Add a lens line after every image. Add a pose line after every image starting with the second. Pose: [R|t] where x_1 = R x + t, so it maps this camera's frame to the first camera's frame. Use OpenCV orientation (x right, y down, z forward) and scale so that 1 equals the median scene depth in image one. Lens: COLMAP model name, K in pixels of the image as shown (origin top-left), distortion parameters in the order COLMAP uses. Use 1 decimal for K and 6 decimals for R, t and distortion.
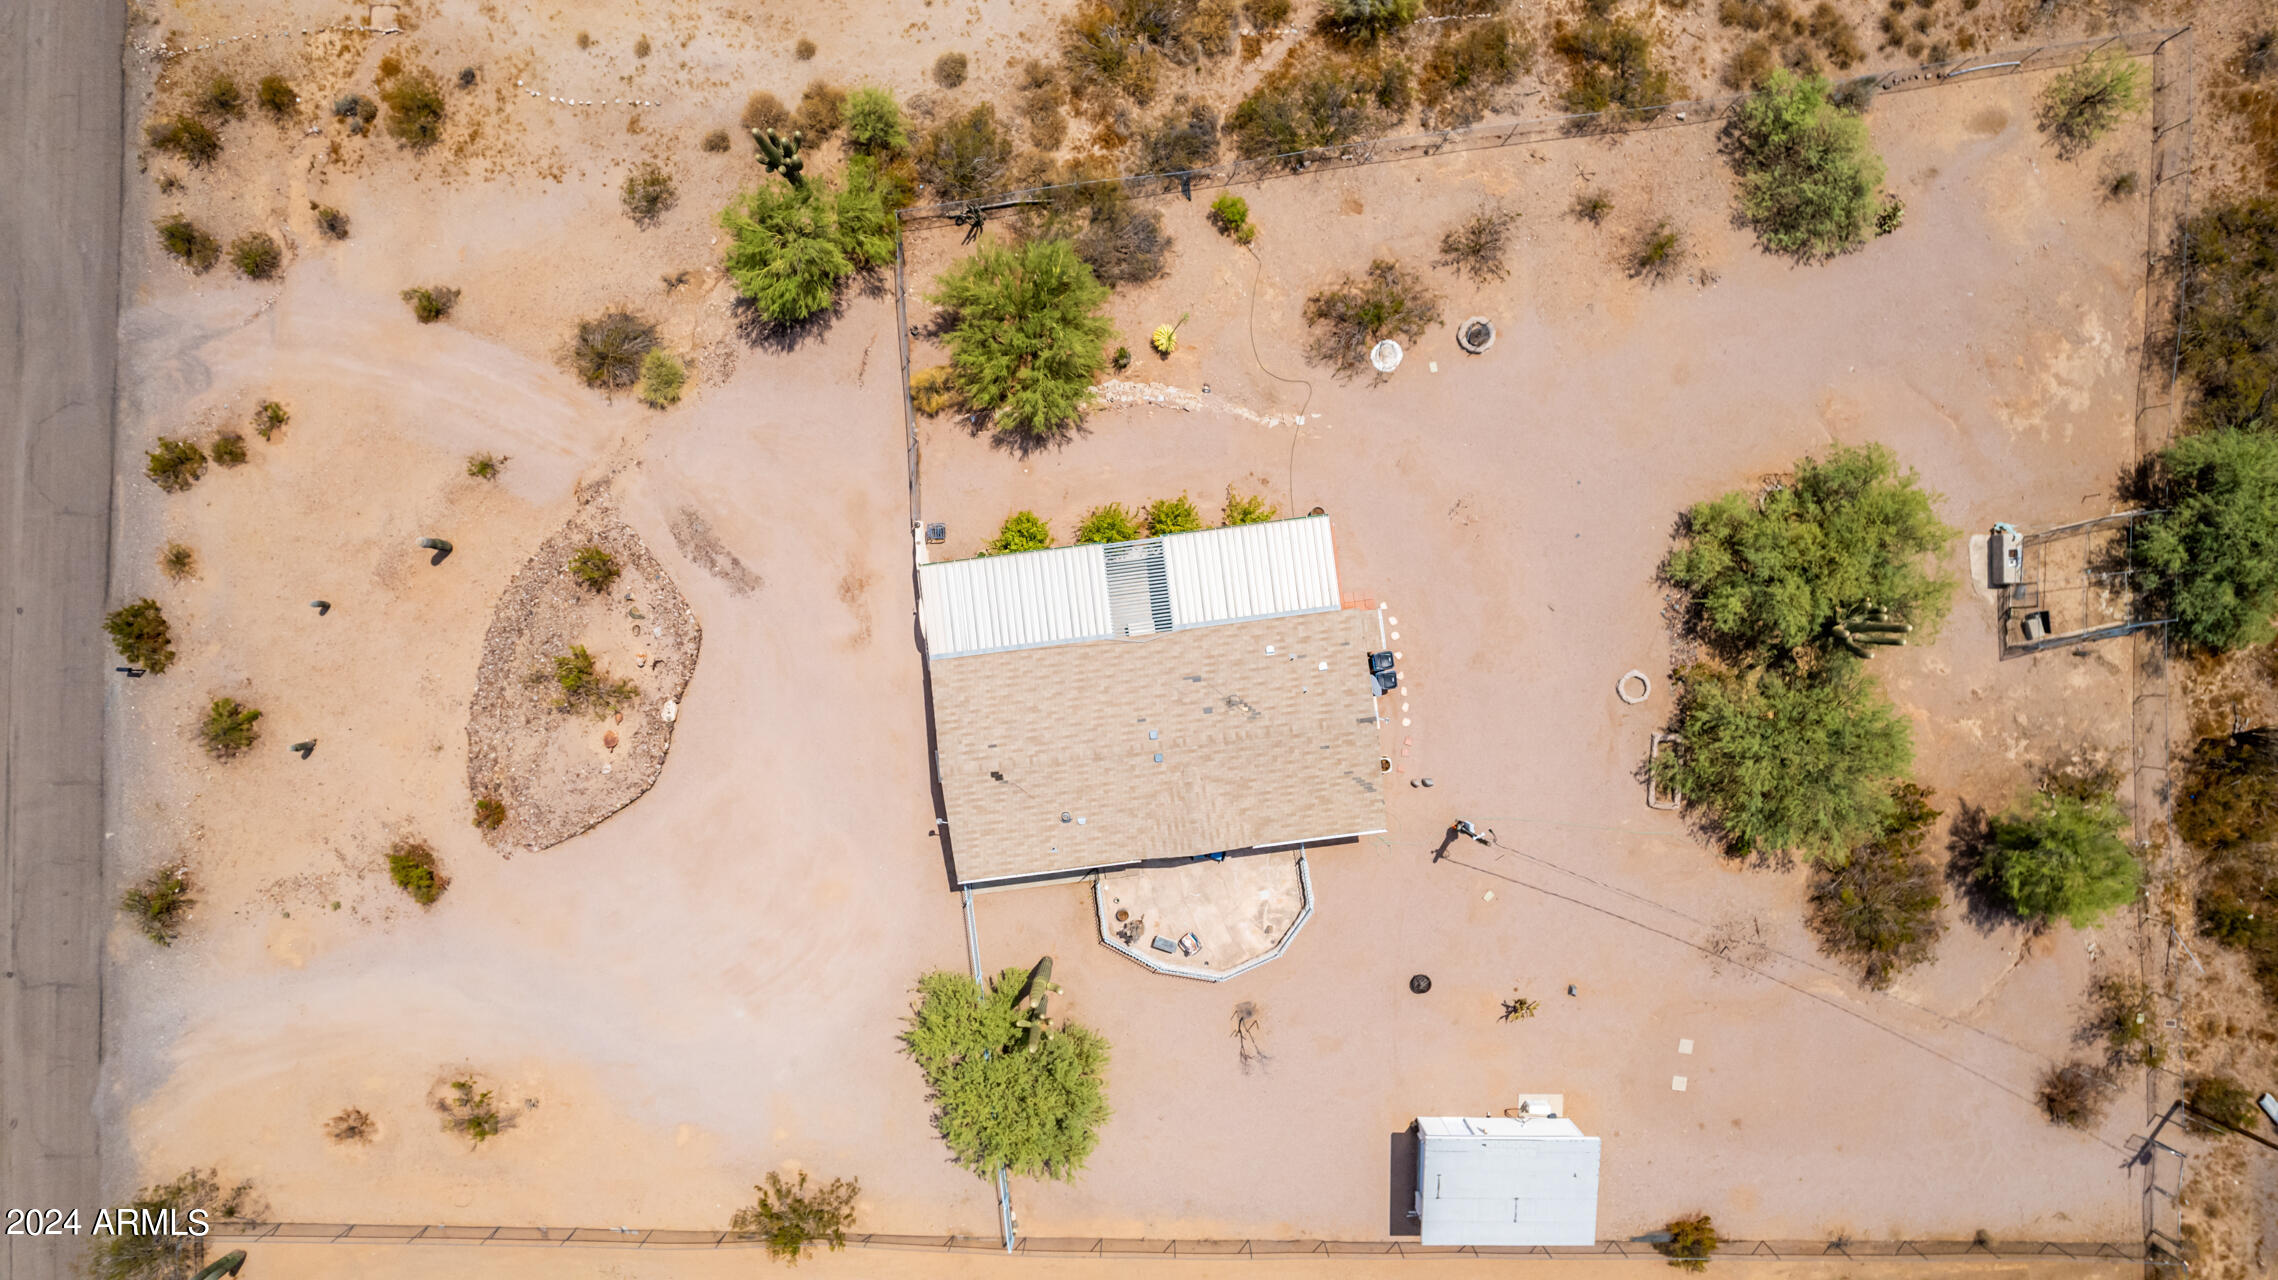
lens RADIAL K [[1456.5, 0, 1127.5], [0, 1456.5, 631.1], [0, 0, 1]] dist [-0.072705, 0.059386]
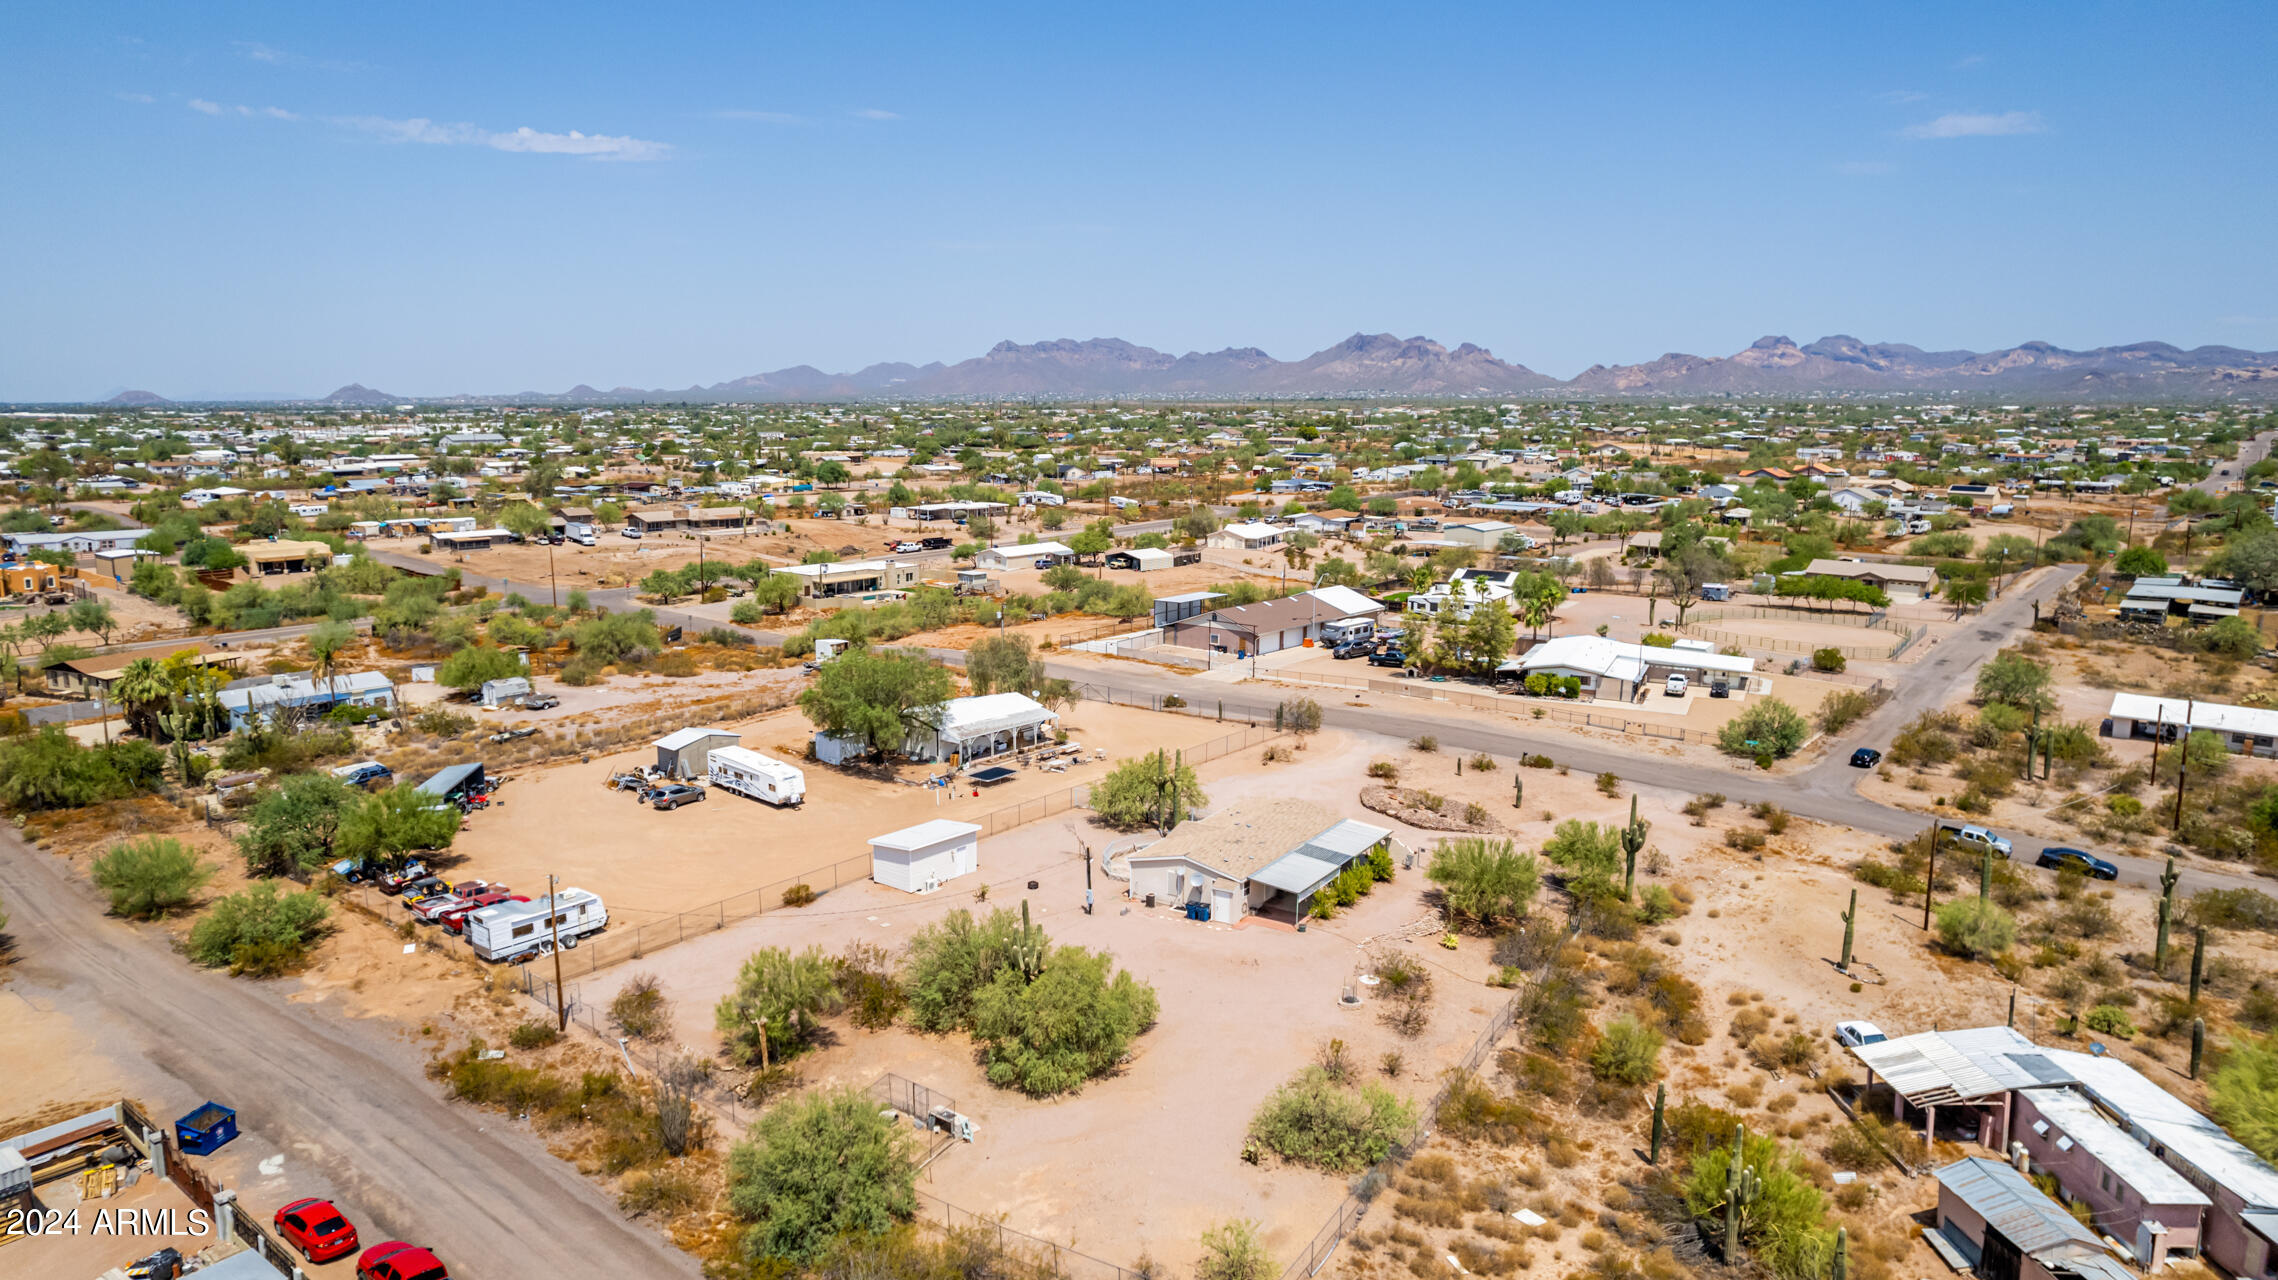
lens RADIAL K [[1456.5, 0, 1130.0], [0, 1456.5, 633.5], [0, 0, 1]] dist [-0.072705, 0.059386]
pose [[-0.623726, 0.120473, -0.772303, 1.409106], [-0.781590, -0.107637, 0.614435, -0.858562], [-0.009106, 0.986864, 0.161296, 0.429952]]
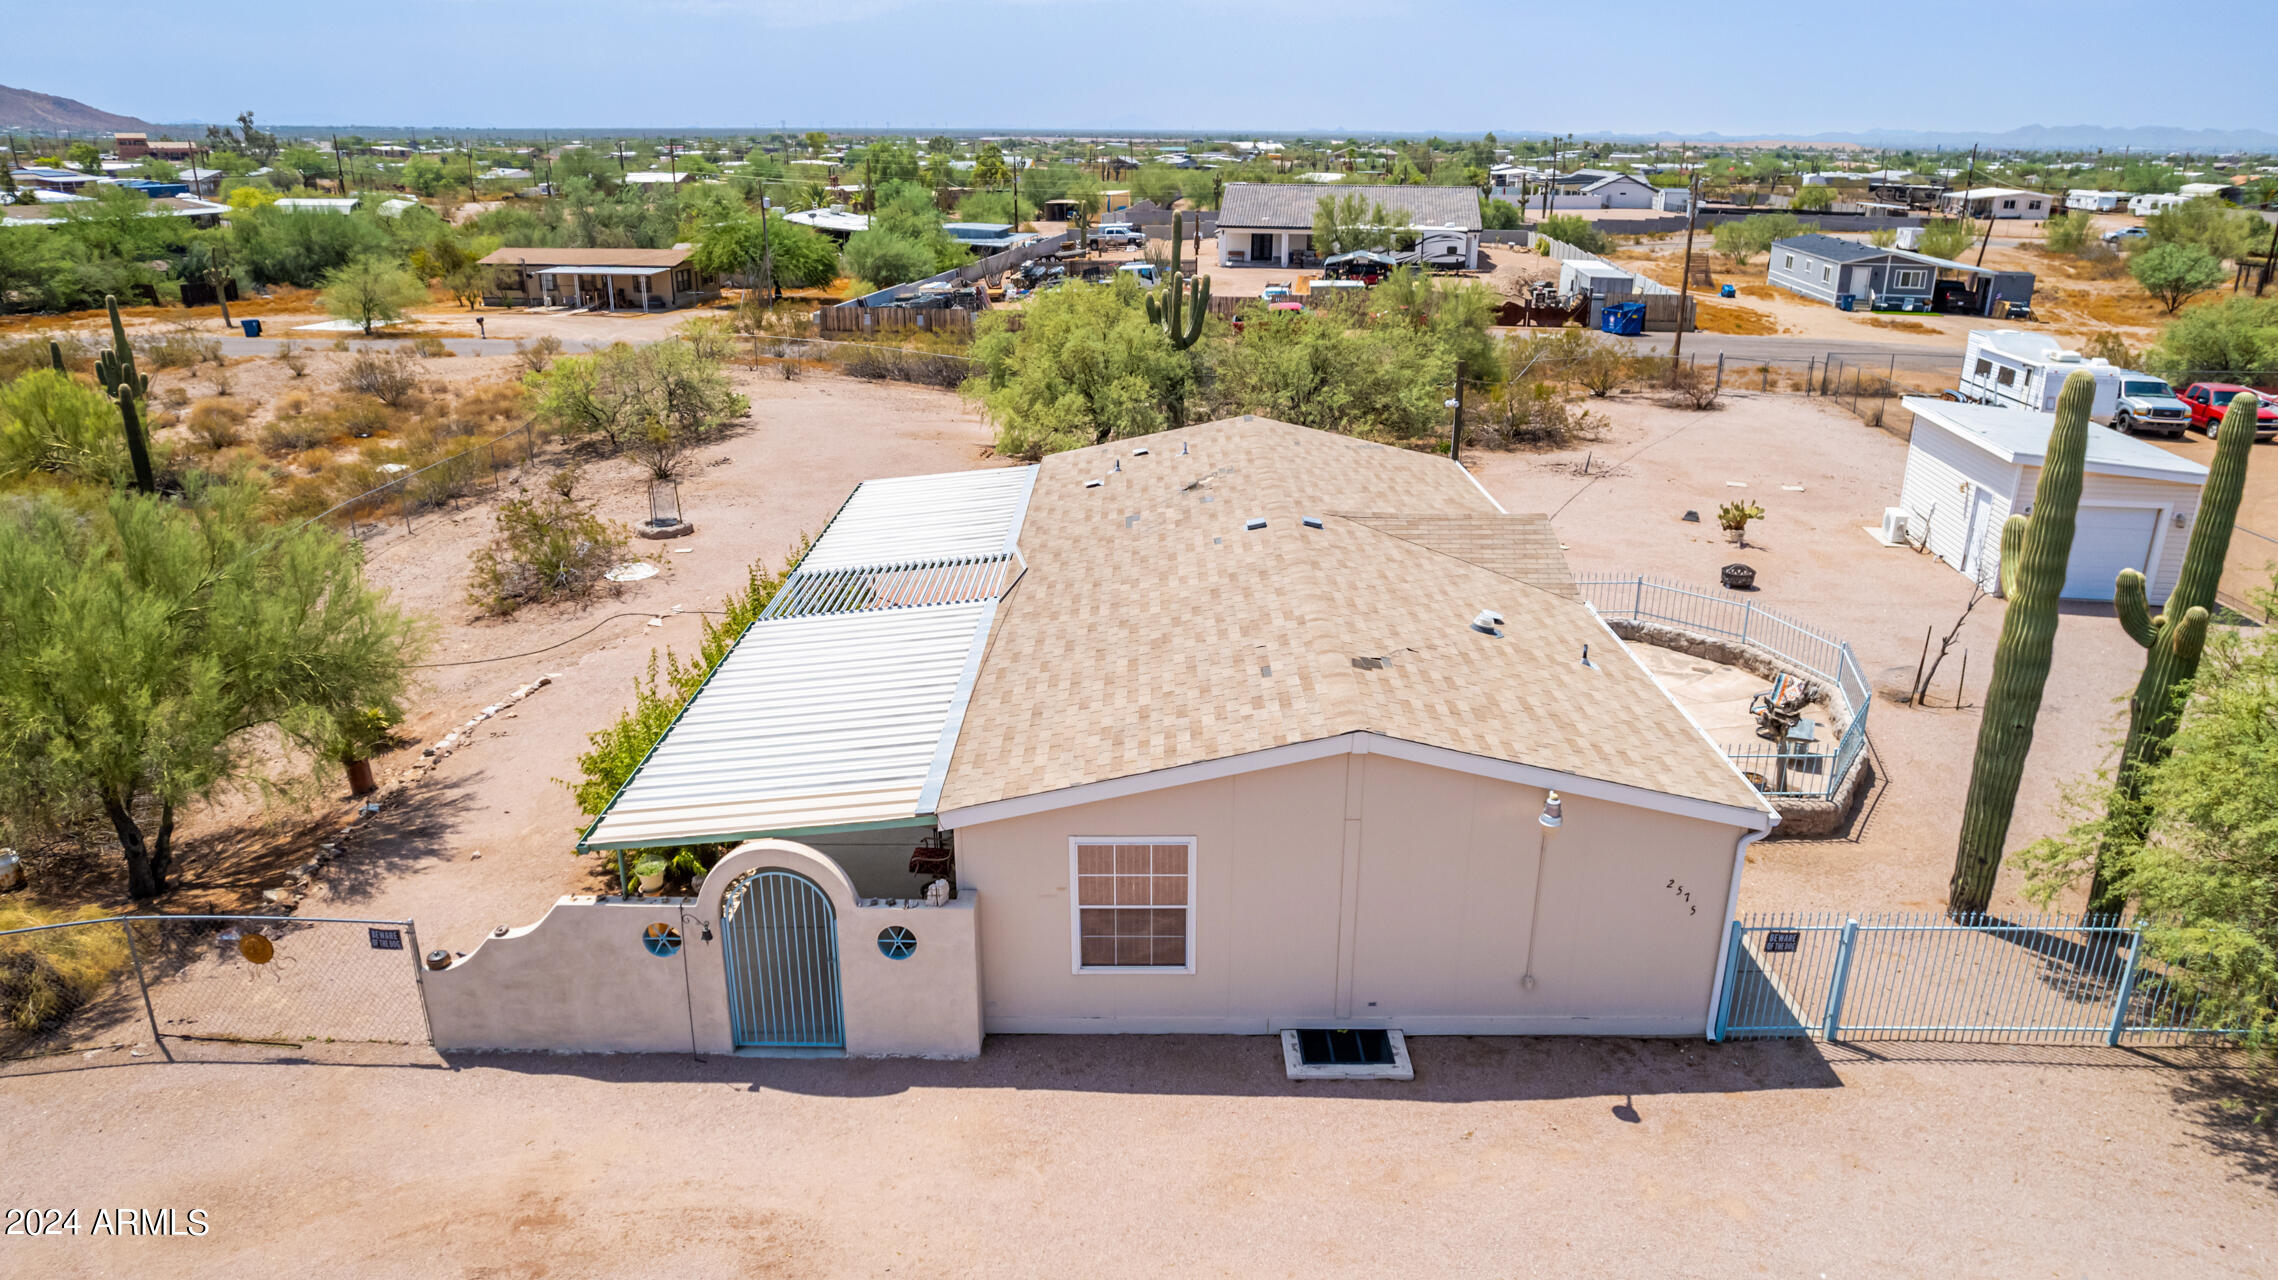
lens RADIAL K [[1456.5, 0, 1146.1], [0, 1456.5, 647.1], [0, 0, 1]] dist [-0.072705, 0.059386]
pose [[0.119084, -0.338053, 0.933562, -0.351352], [0.992882, 0.042472, -0.111271, 0.082228], [-0.002035, 0.940168, 0.340705, 0.833320]]
